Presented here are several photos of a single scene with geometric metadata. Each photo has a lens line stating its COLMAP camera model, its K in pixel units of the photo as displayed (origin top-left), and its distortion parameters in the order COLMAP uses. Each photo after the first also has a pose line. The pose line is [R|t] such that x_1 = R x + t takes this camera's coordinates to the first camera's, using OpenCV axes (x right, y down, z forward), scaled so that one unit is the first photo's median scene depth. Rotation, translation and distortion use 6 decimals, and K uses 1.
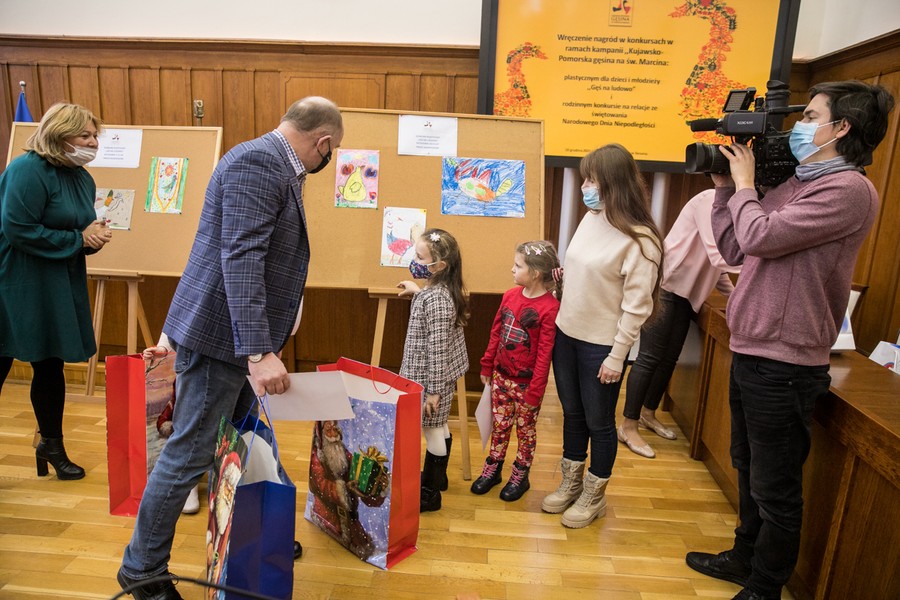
lens RADIAL K [[618.1, 0, 448.1], [0, 618.1, 300.7], [0, 0, 1]] dist [-0.121380, 0.100086]
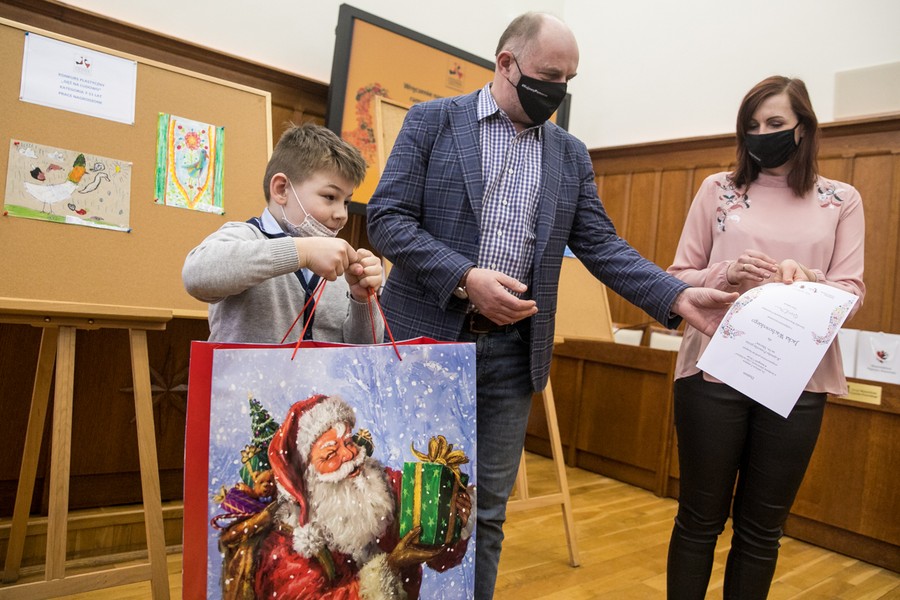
lens RADIAL K [[688.6, 0, 447.1], [0, 688.6, 264.1], [0, 0, 1]] dist [-0.111267, 0.091483]
pose [[0.710939, 0.061143, 0.700591, -0.499226], [0.081950, 0.982224, -0.168882, 0.022383], [-0.698463, 0.177478, 0.693290, 0.264606]]
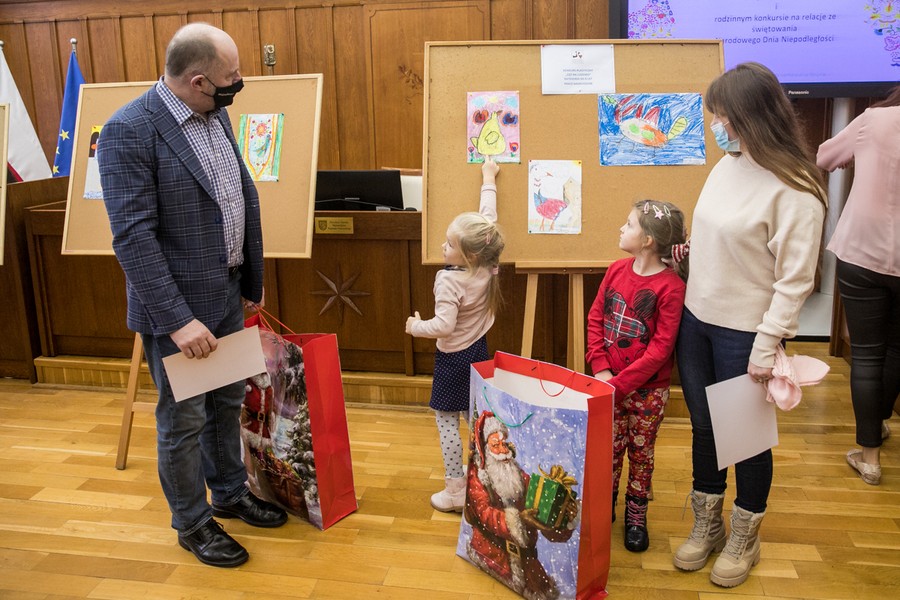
lens RADIAL K [[732.7, 0, 467.8], [0, 732.7, 247.6], [0, 0, 1]] dist [-0.105104, 0.080010]
pose [[0.994636, -0.046269, -0.092513, -0.065351], [0.043796, 0.998632, -0.028582, -0.009241], [0.093709, 0.024377, 0.995301, 0.027711]]
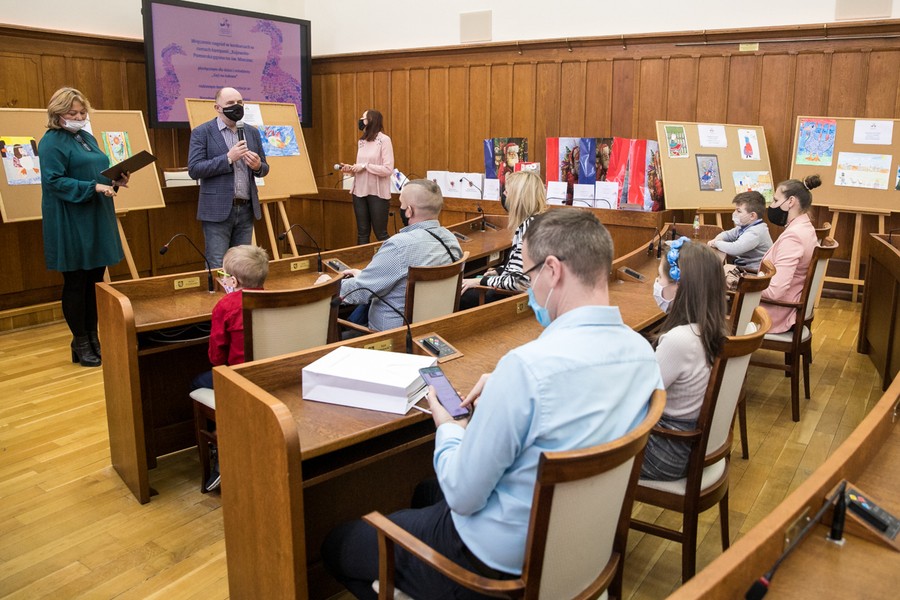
lens RADIAL K [[718.1, 0, 475.1], [0, 718.1, 266.4], [0, 0, 1]] dist [-0.119438, 0.116935]
pose [[0.481184, -0.200192, 0.853455, -1.054895], [0.201179, 0.972809, 0.114762, 0.042473], [-0.853223, 0.116476, 0.508374, -0.394057]]
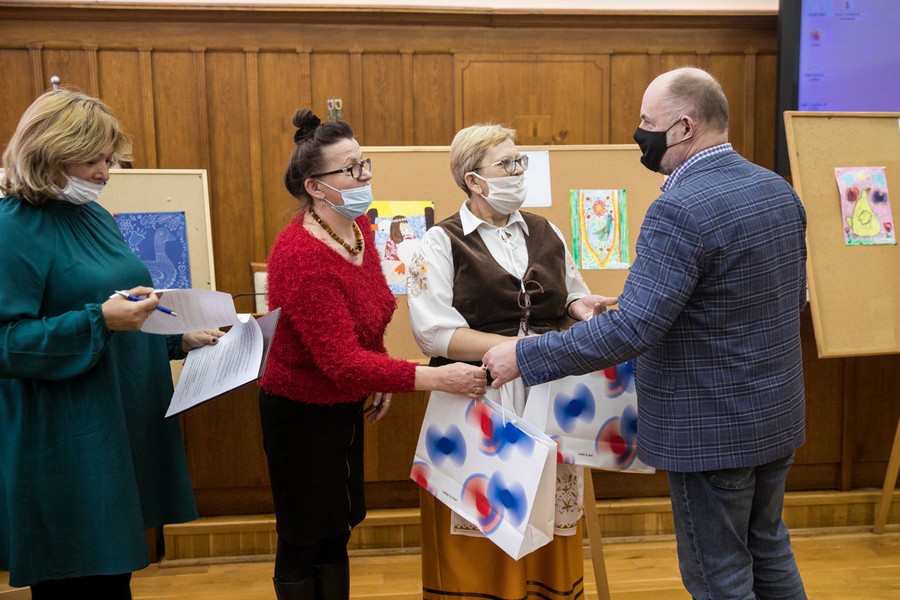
lens RADIAL K [[982.2, 0, 474.6], [0, 982.2, 299.1], [0, 0, 1]] dist [-0.014275, 0.118919]
pose [[0.979933, -0.078431, 0.183248, -0.550318], [0.094242, 0.992393, -0.079217, -0.023590], [-0.175641, 0.094897, 0.979870, -0.051574]]
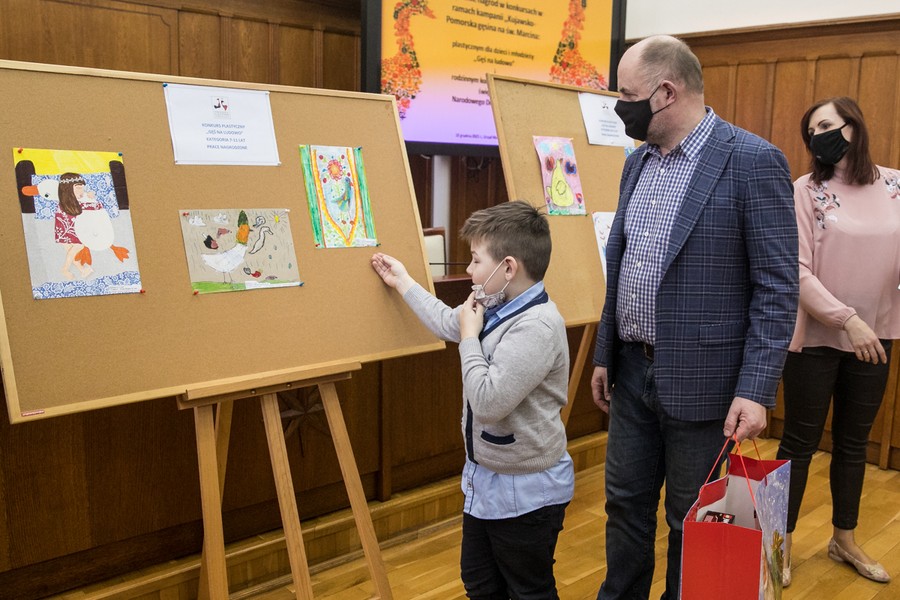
lens RADIAL K [[834.2, 0, 492.3], [0, 834.2, 322.1], [0, 0, 1]] dist [-0.120012, 0.106105]
pose [[0.653732, -0.159351, 0.739758, -0.636176], [0.169051, 0.983624, 0.062489, -0.069822], [-0.737602, 0.084206, 0.669965, 0.274834]]
